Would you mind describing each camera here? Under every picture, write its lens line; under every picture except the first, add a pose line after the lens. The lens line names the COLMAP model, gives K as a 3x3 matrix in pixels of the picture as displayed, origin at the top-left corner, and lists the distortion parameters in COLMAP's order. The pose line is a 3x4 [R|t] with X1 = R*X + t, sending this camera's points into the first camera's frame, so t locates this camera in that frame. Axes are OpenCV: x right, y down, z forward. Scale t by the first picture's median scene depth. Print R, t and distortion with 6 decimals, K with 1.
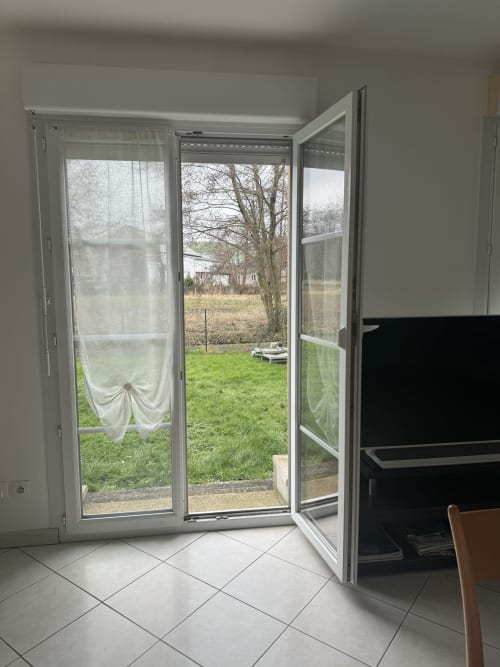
lens RADIAL K [[478.2, 0, 250.0], [0, 478.2, 333.5], [0, 0, 1]] dist [0.000526, -0.163545]
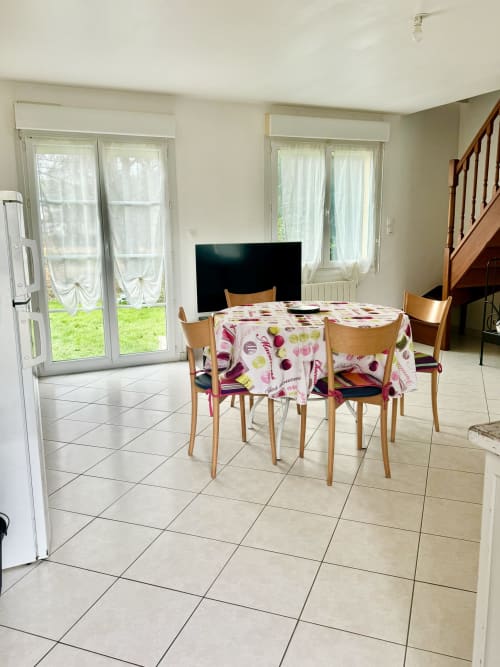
lens RADIAL K [[554.5, 0, 256.1], [0, 554.5, 333.5], [0, 0, 1]] dist [0.171686, -0.299753]
pose [[0.961326, -0.062832, 0.268150, -0.183528], [0.042878, 0.995901, 0.079638, 0.151232], [-0.272054, -0.065060, 0.960080, -1.189681]]
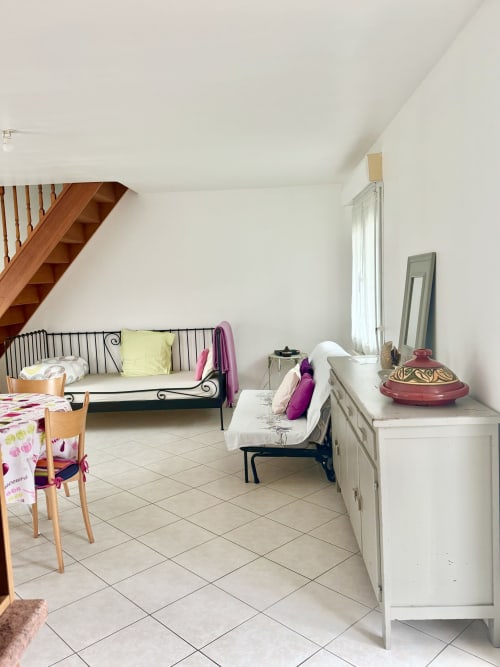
lens RADIAL K [[554.5, 0, 256.1], [0, 554.5, 333.5], [0, 0, 1]] dist [0.171686, -0.299753]
pose [[0.183563, -0.100238, 0.977884, -0.774607], [0.165399, 0.983754, 0.069791, 0.055714], [-0.968993, 0.148930, 0.197160, -0.828478]]
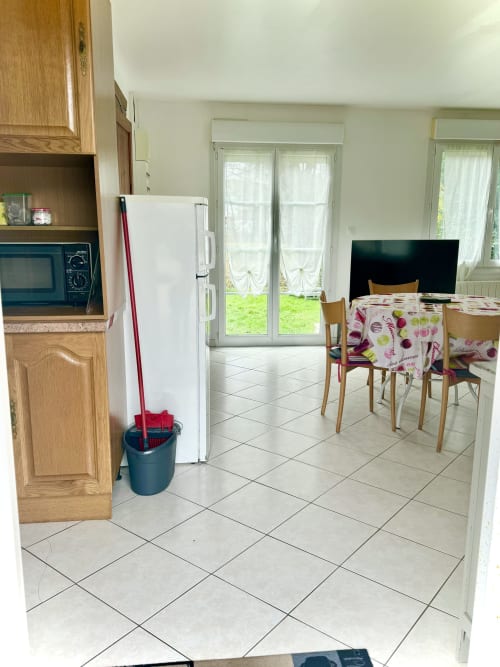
lens RADIAL K [[554.5, 0, 256.1], [0, 554.5, 333.5], [0, 0, 1]] dist [0.171686, -0.299753]
pose [[0.999381, 0.014387, -0.032111, -0.137065], [-0.011823, 0.996831, 0.078659, 0.183849], [0.033140, -0.078230, 0.996384, -1.455129]]
